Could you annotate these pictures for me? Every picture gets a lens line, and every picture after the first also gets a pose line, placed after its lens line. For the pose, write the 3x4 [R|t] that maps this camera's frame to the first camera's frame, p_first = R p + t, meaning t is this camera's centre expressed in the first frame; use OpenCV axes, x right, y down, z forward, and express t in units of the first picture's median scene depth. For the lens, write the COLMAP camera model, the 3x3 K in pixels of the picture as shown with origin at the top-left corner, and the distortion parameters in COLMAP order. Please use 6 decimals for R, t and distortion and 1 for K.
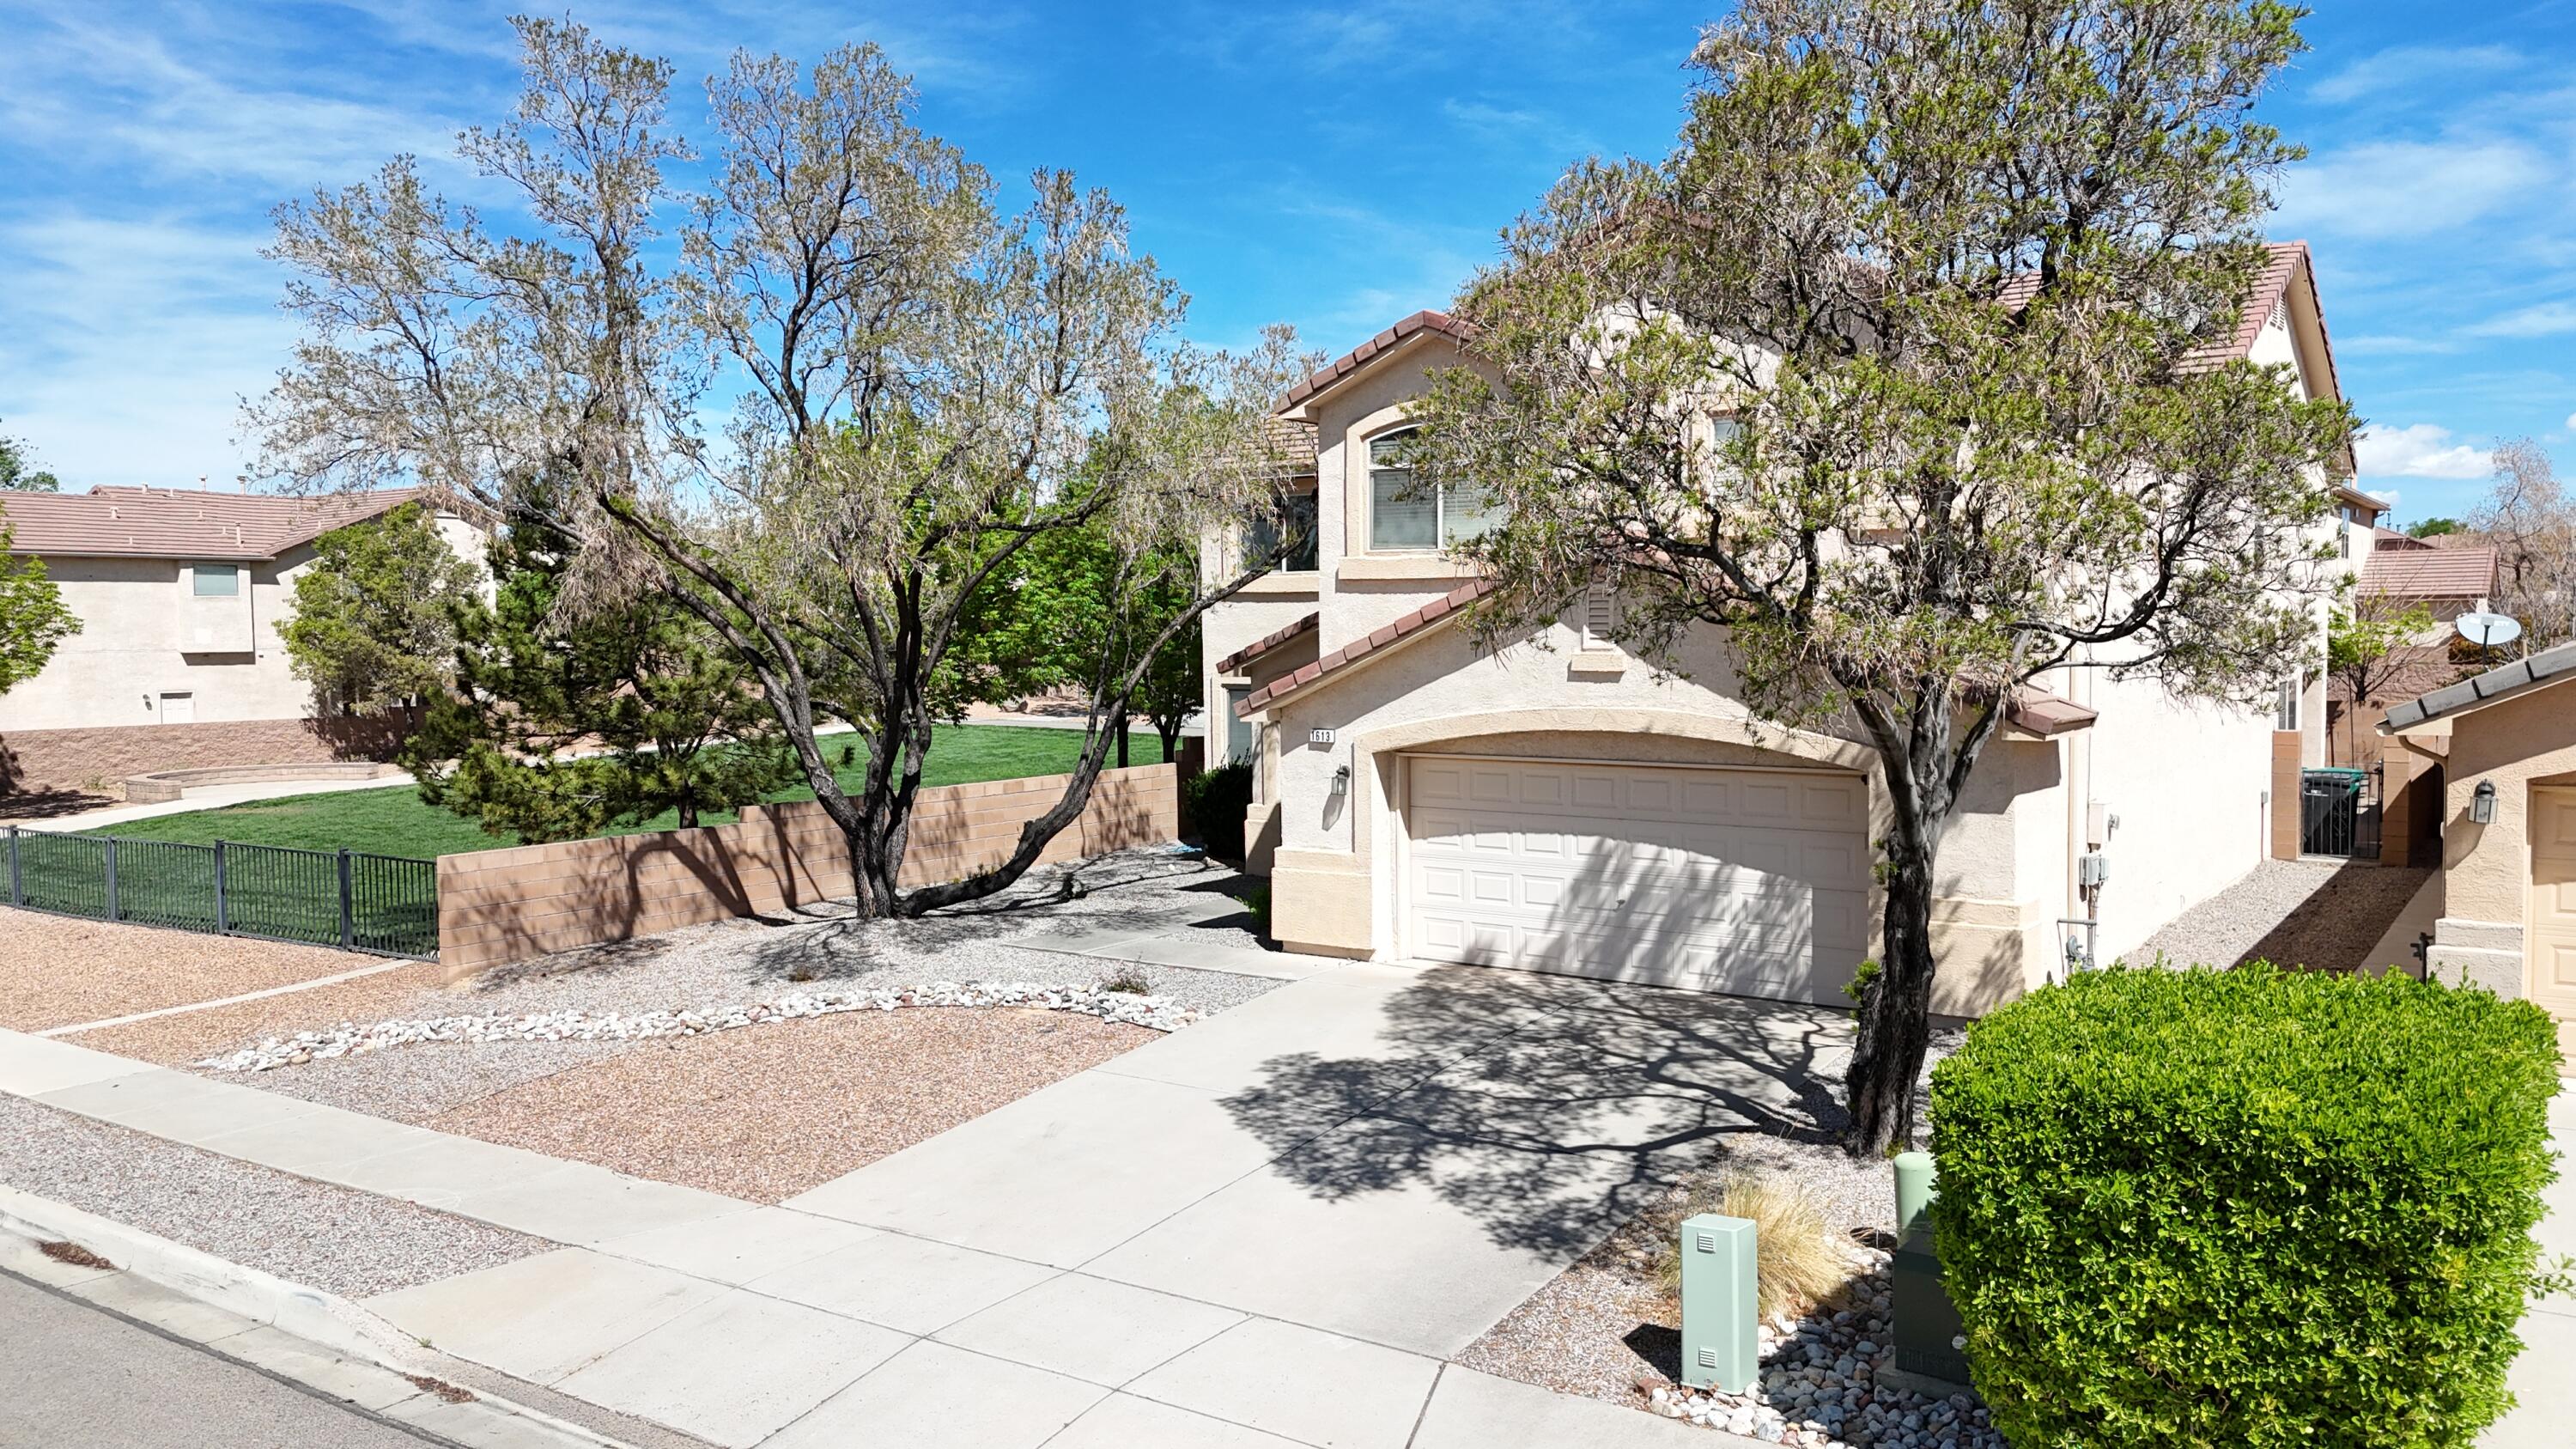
lens RADIAL K [[1906.0, 0, 1310.5], [0, 1906.0, 723.0], [0, 0, 1]] dist [0.081720, -0.071565]
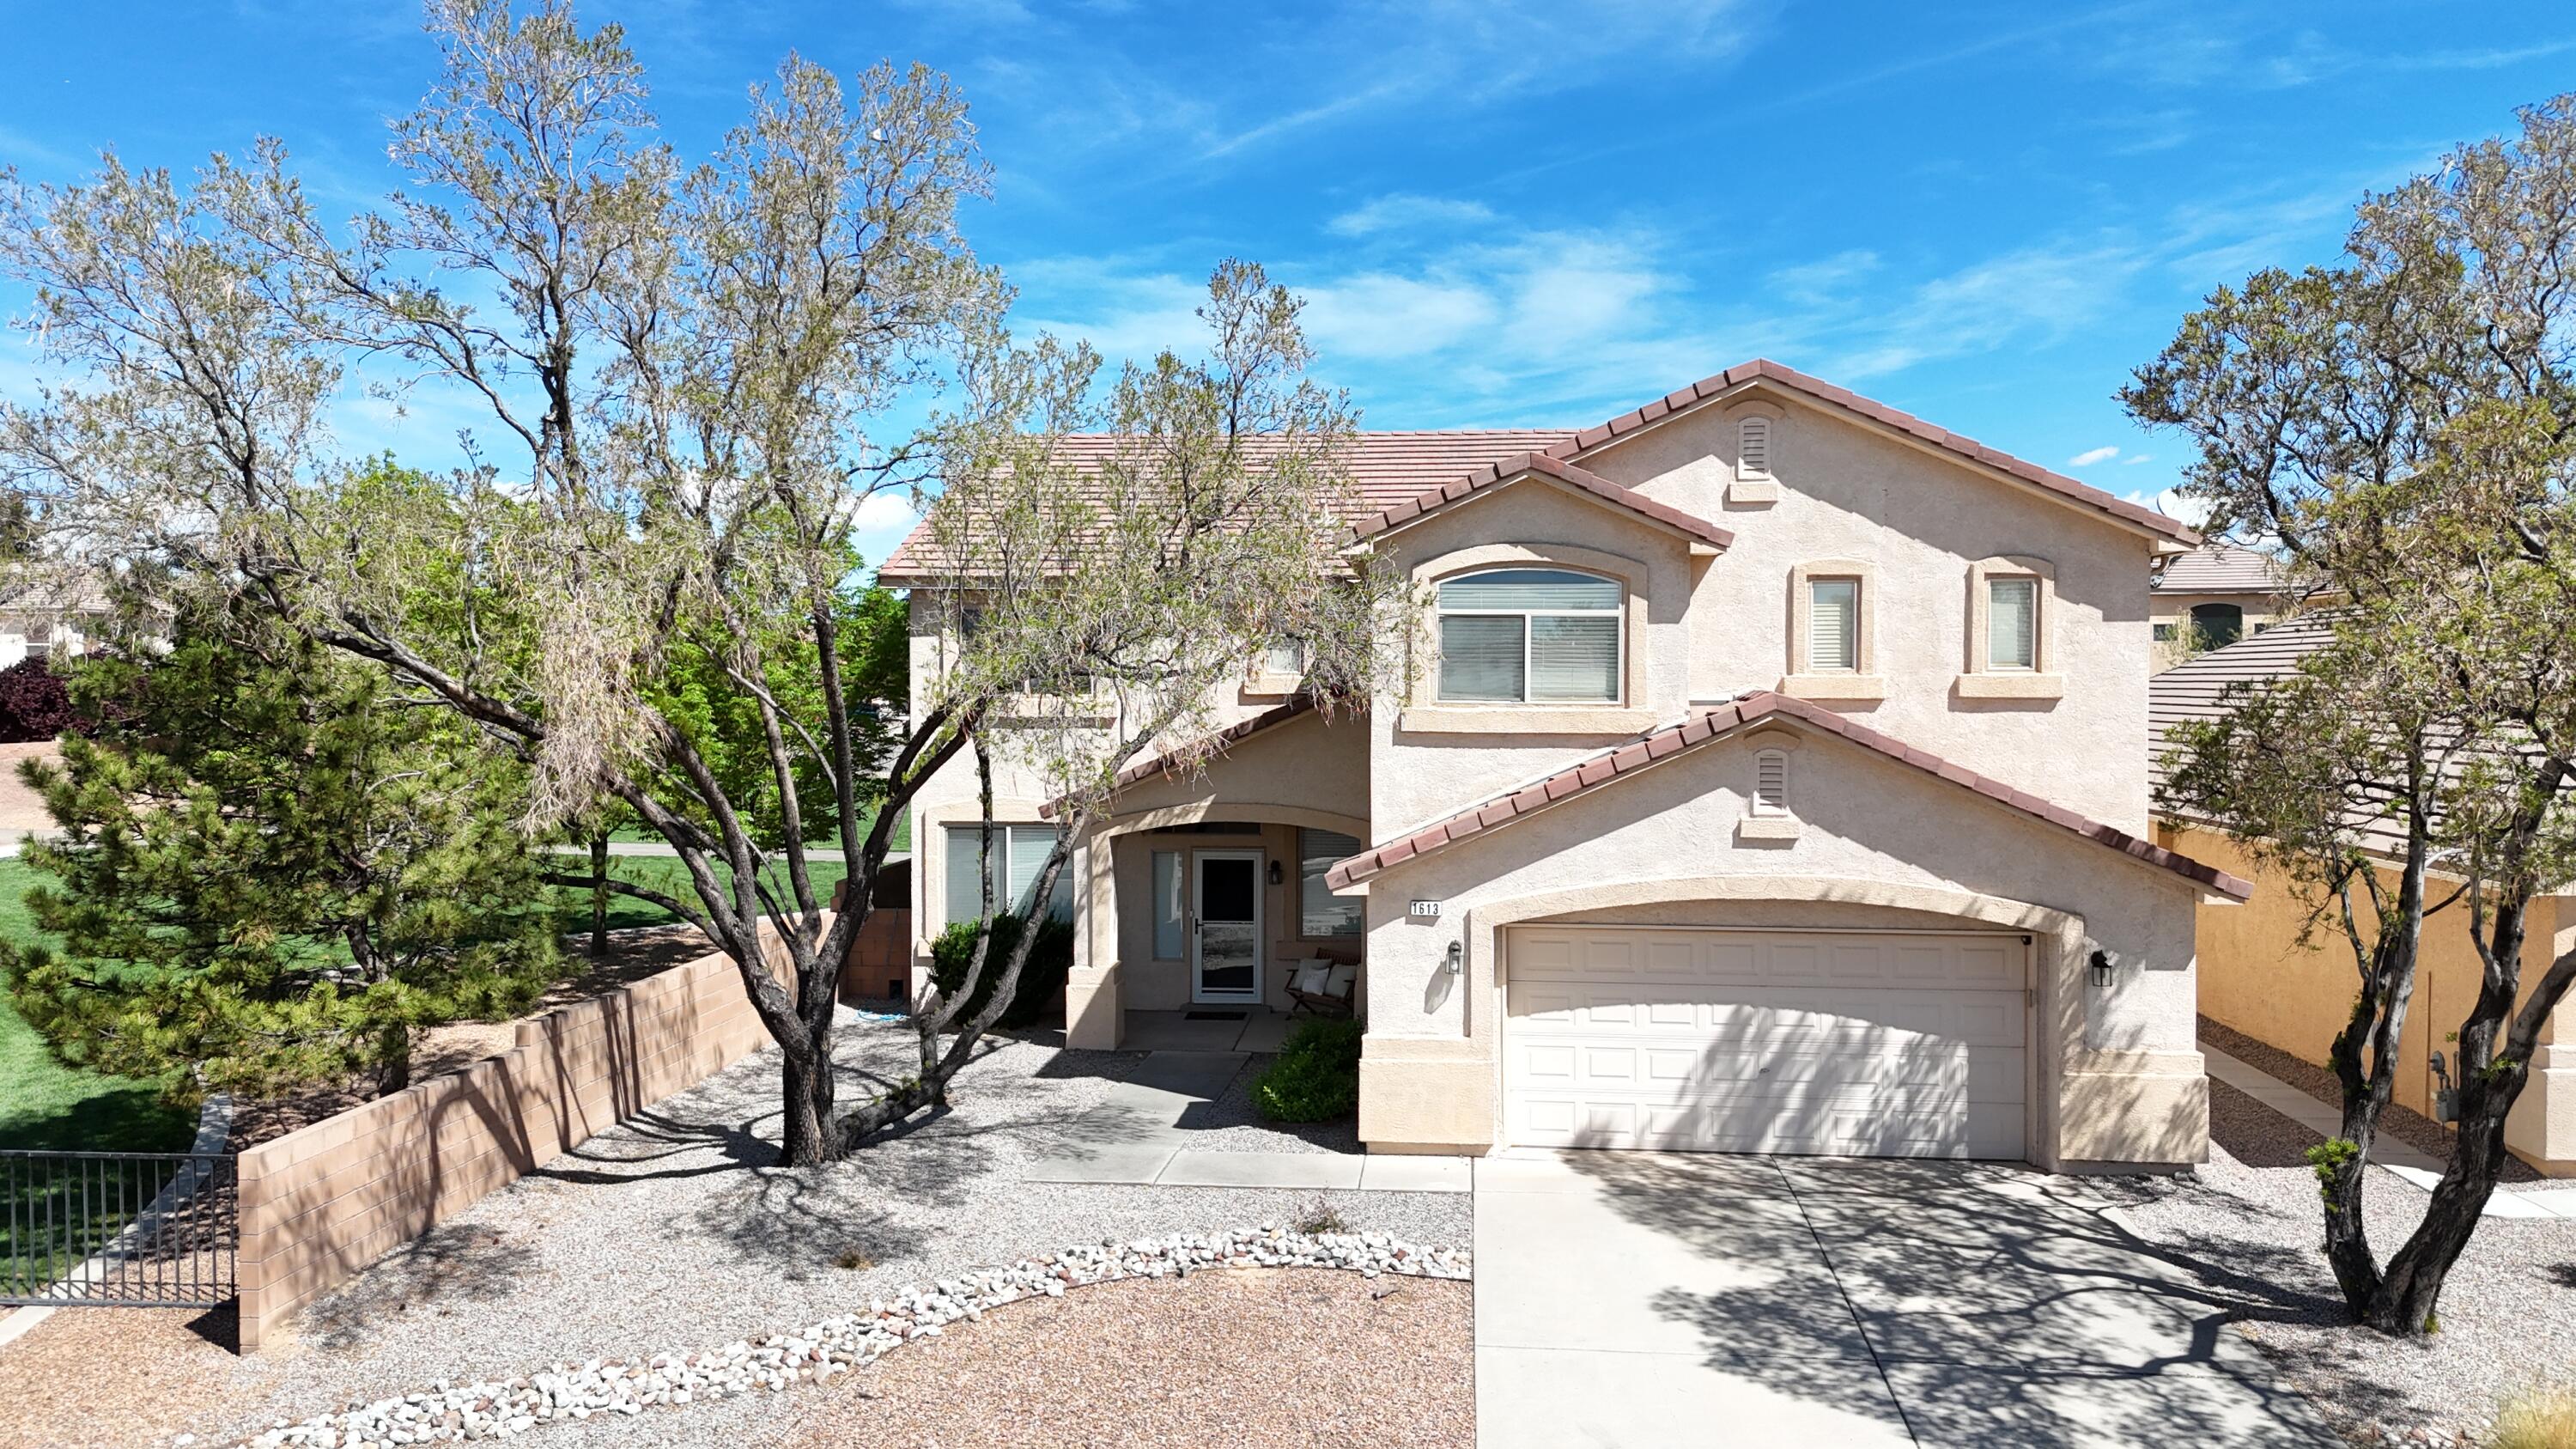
lens RADIAL K [[1906.0, 0, 1310.5], [0, 1906.0, 723.0], [0, 0, 1]] dist [0.081720, -0.071565]
pose [[0.869654, -0.004885, 0.493637, -0.515026], [0.019858, 0.999488, -0.025094, -0.062941], [-0.493262, 0.031625, 0.869306, 0.251341]]
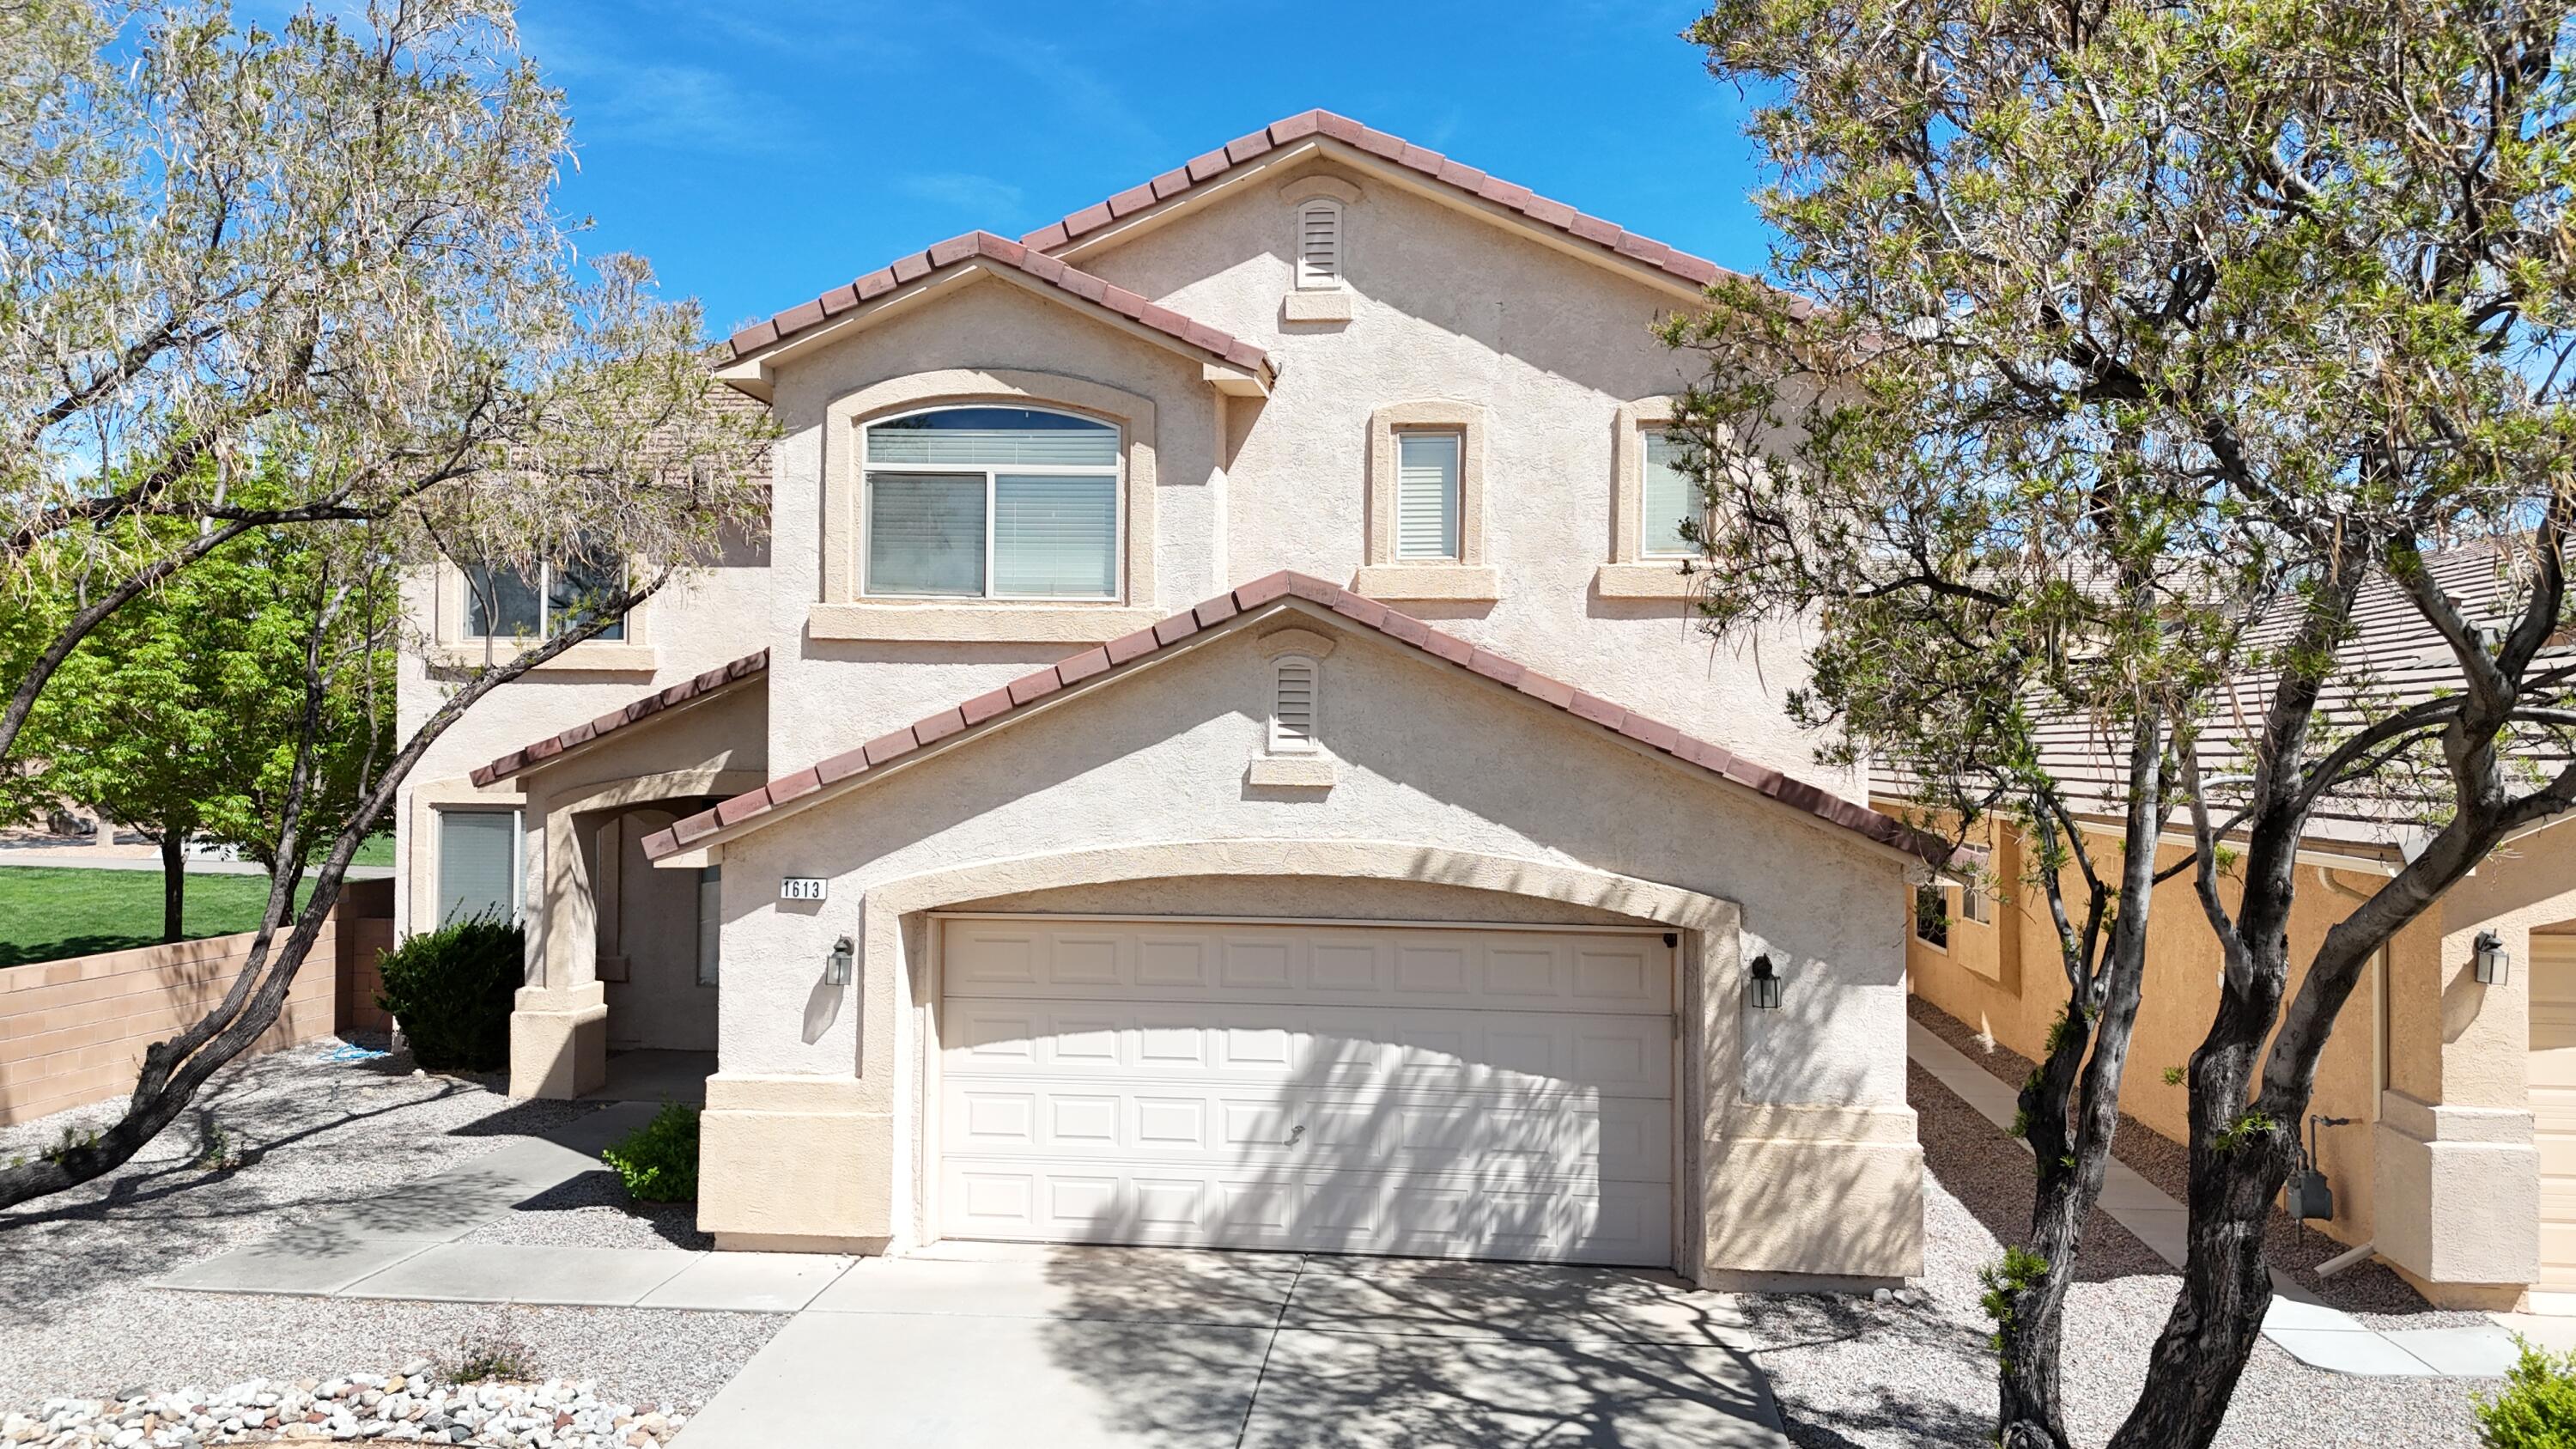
lens RADIAL K [[1906.0, 0, 1310.5], [0, 1906.0, 723.0], [0, 0, 1]] dist [0.081720, -0.071565]
pose [[0.879050, 0.021376, 0.476251, -0.154348], [0.007951, 0.998198, -0.059478, -0.008732], [-0.476664, 0.056071, 0.877296, 0.395340]]
